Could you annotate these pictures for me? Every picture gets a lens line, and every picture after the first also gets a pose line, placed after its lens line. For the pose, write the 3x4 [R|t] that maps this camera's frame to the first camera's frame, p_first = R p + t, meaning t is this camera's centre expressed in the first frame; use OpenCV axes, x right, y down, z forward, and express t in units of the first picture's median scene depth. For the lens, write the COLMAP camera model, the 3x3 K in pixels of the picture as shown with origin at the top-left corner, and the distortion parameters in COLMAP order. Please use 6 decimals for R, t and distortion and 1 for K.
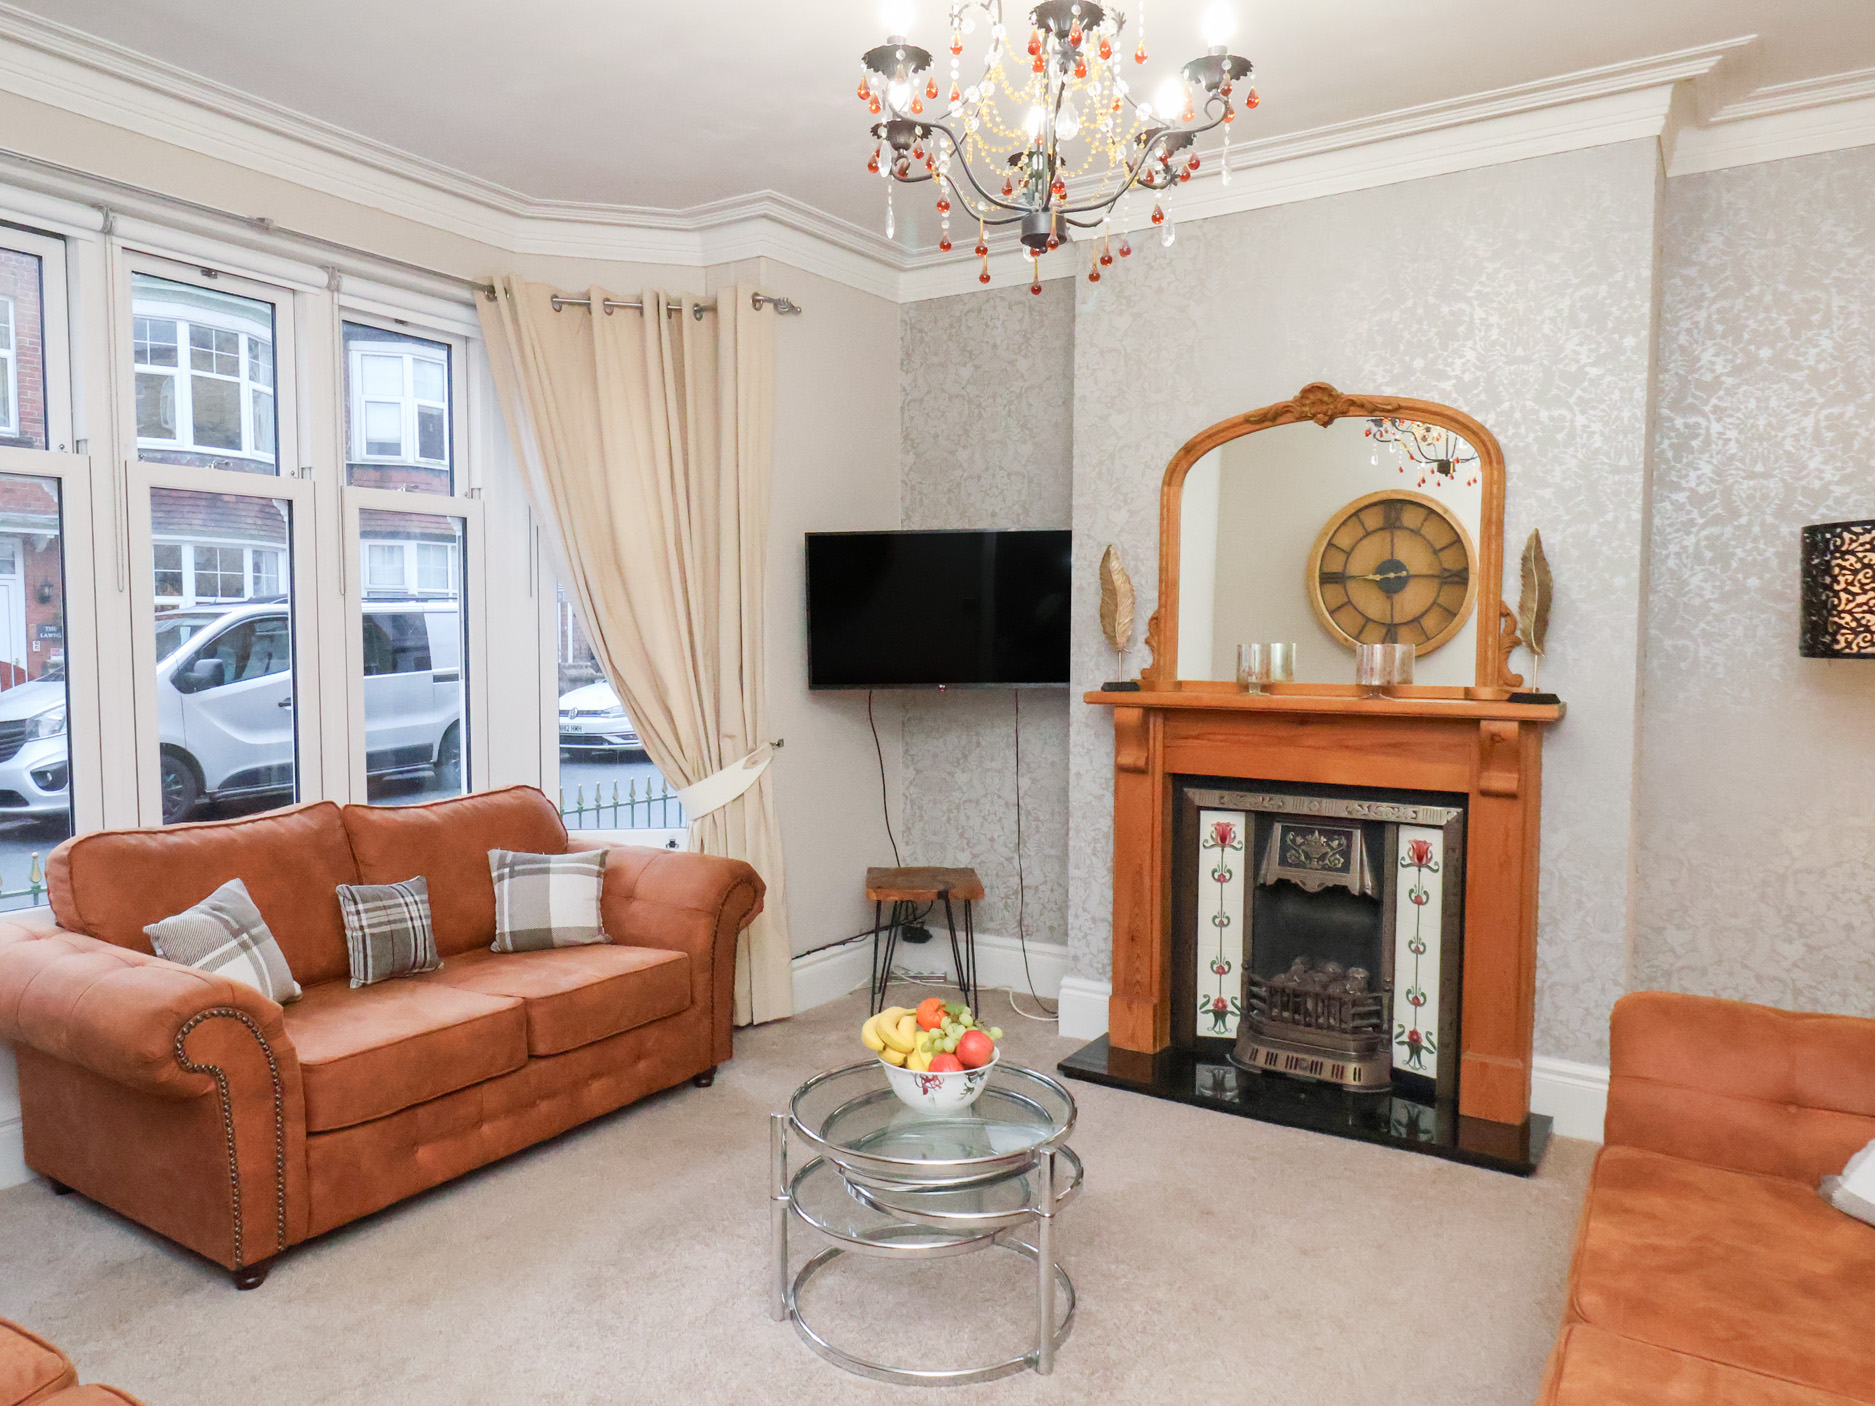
lens RADIAL K [[1234.2, 0, 937.5], [0, 1234.2, 703.0], [0, 0, 1]] dist [-0.002487, -0.005727]
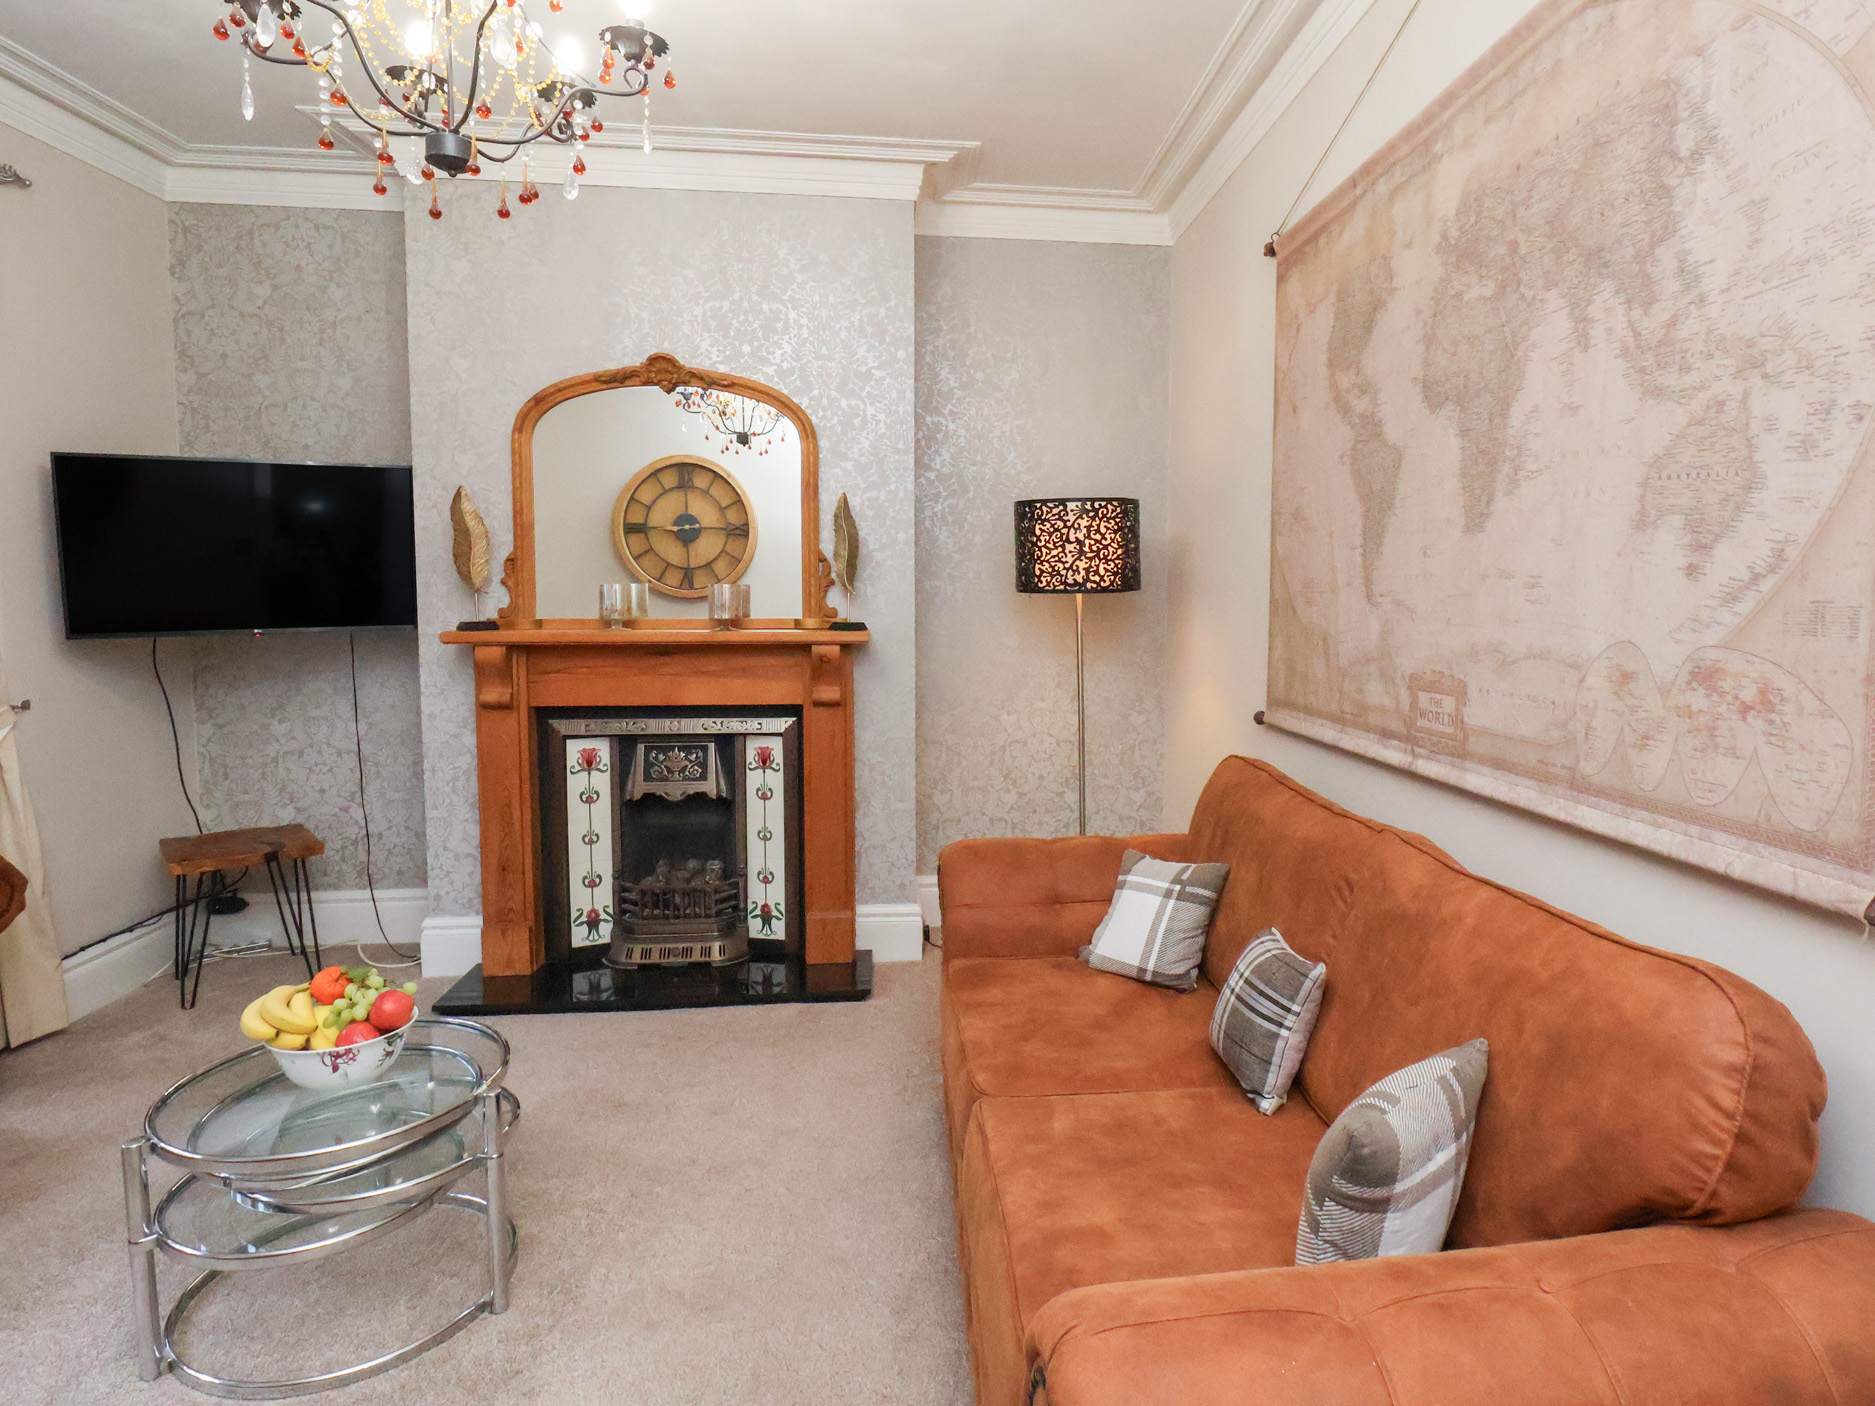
lens RADIAL K [[1048.7, 0, 940.5], [0, 1048.7, 658.6], [0, 0, 1]] dist [0.001976, -0.018187]
pose [[0.773563, -0.043017, 0.632257, -0.120151], [0.032047, 0.999072, 0.028765, 0.001114], [-0.632908, -0.001989, 0.774224, 0.096151]]
